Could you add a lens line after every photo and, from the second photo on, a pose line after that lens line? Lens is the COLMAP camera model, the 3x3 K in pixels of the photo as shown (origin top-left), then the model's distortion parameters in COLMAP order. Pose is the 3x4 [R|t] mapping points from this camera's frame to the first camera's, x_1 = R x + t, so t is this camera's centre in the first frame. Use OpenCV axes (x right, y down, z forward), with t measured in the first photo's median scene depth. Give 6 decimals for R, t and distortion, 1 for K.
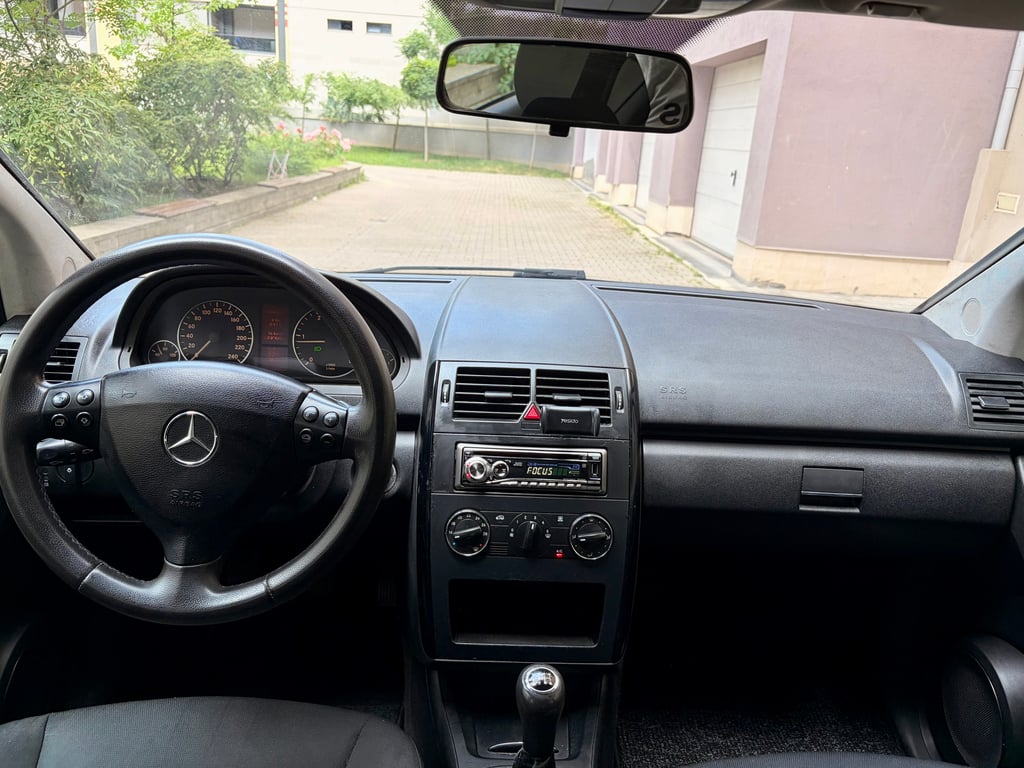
lens RADIAL K [[773.8, 0, 512.0], [0, 773.8, 384.0], [0, 0, 1]] dist [0.053577, -0.063071]
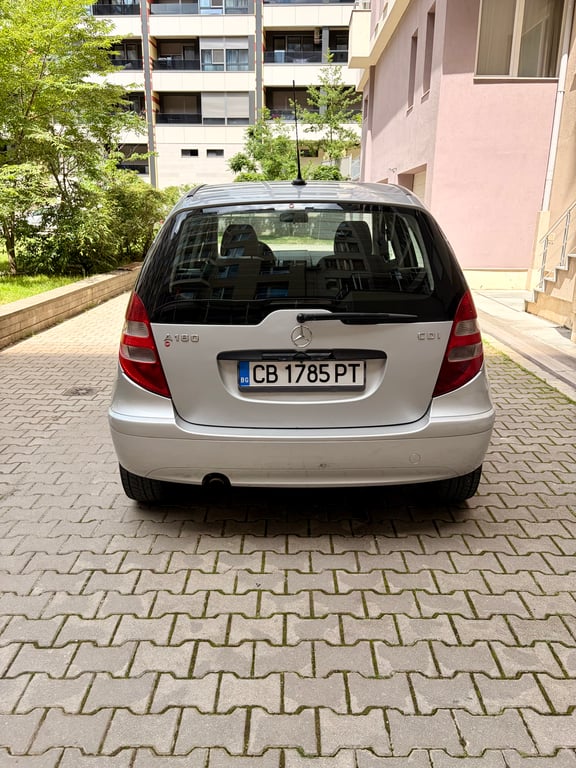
lens RADIAL K [[580.3, 0, 286.7], [0, 580.3, 384.5], [0, 0, 1]] dist [0.053577, -0.063071]
pose [[0.997571, -0.046011, -0.052305, 0.005737], [0.044320, 0.998470, -0.033060, 0.035035], [0.053746, 0.030662, 0.998084, -0.111519]]
